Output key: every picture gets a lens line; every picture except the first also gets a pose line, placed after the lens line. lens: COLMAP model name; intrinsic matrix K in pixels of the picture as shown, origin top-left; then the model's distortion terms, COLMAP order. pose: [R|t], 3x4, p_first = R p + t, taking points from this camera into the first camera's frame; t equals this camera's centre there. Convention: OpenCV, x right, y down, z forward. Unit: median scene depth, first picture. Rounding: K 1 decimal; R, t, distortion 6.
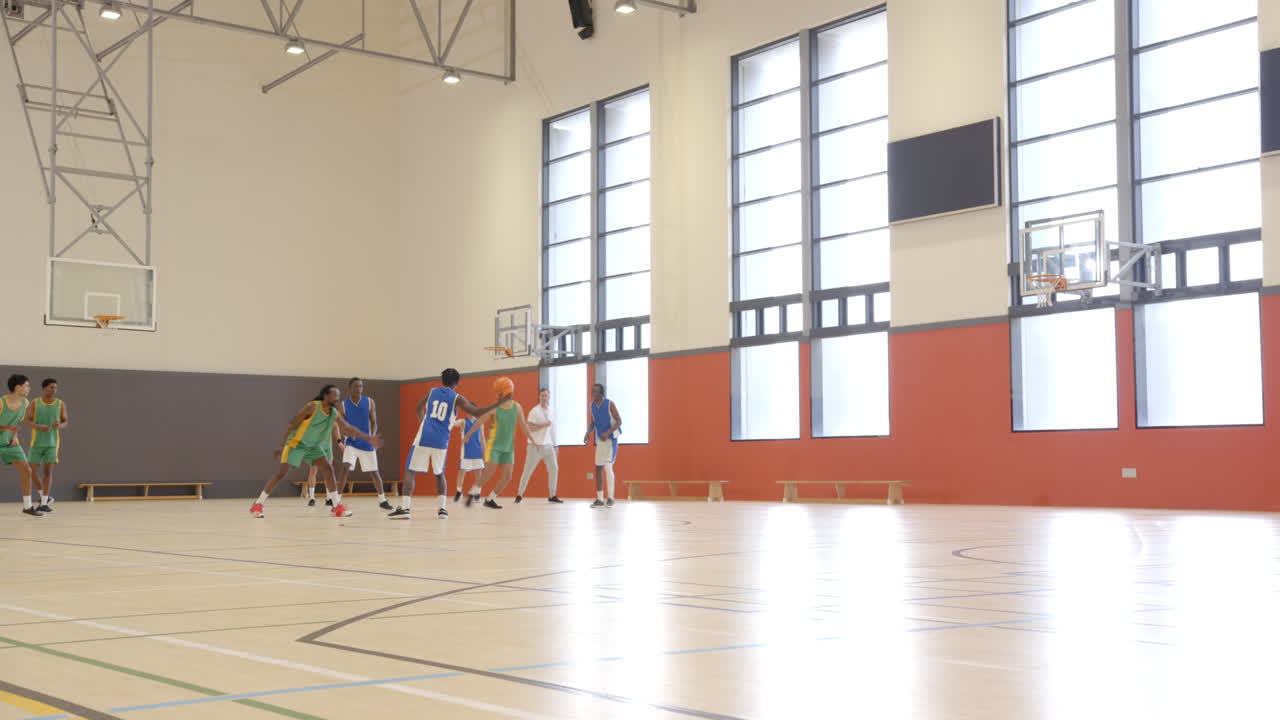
lens RADIAL K [[1498.6, 0, 635.9], [0, 1498.6, 364.2], [0, 0, 1]] dist [0.005523, 0.131023]
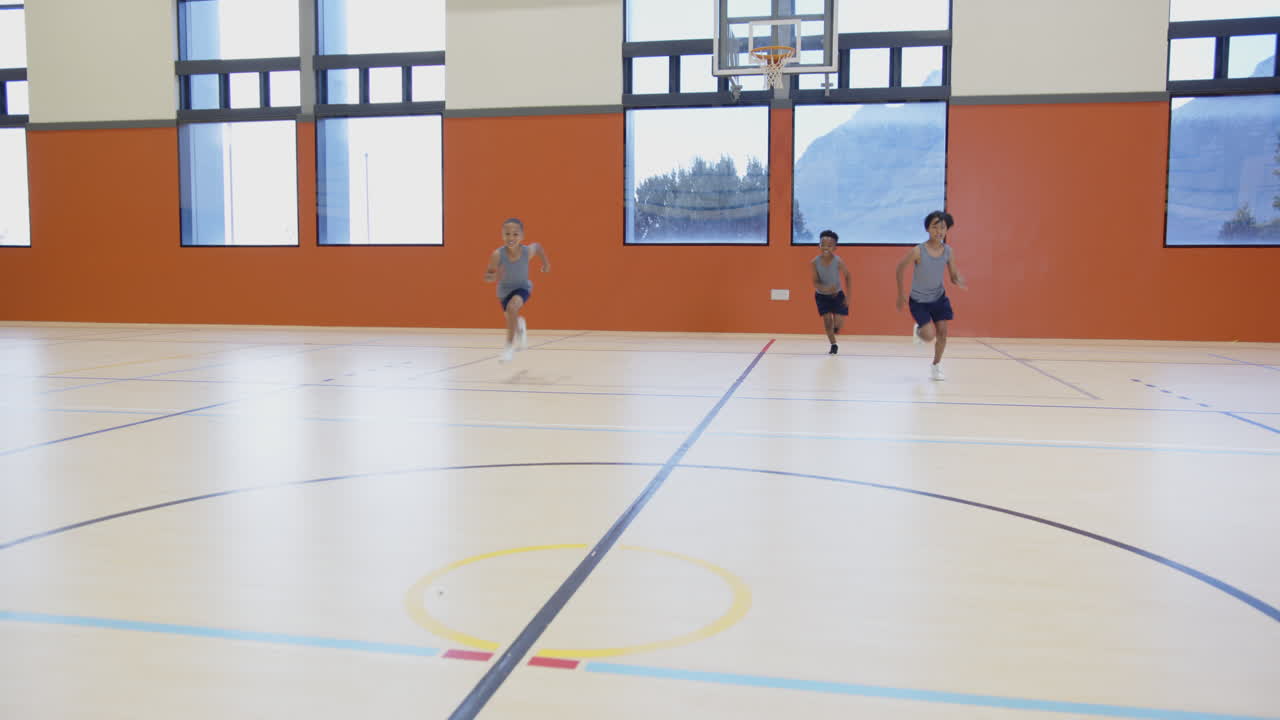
lens RADIAL K [[1498.6, 0, 635.9], [0, 1498.6, 364.2], [0, 0, 1]] dist [0.005523, 0.131023]
pose [[0.818607, -0.018199, 0.574066, -0.228402], [-0.051722, 0.993101, 0.105237, 0.022595], [-0.572021, -0.115840, 0.812018, 0.301764]]
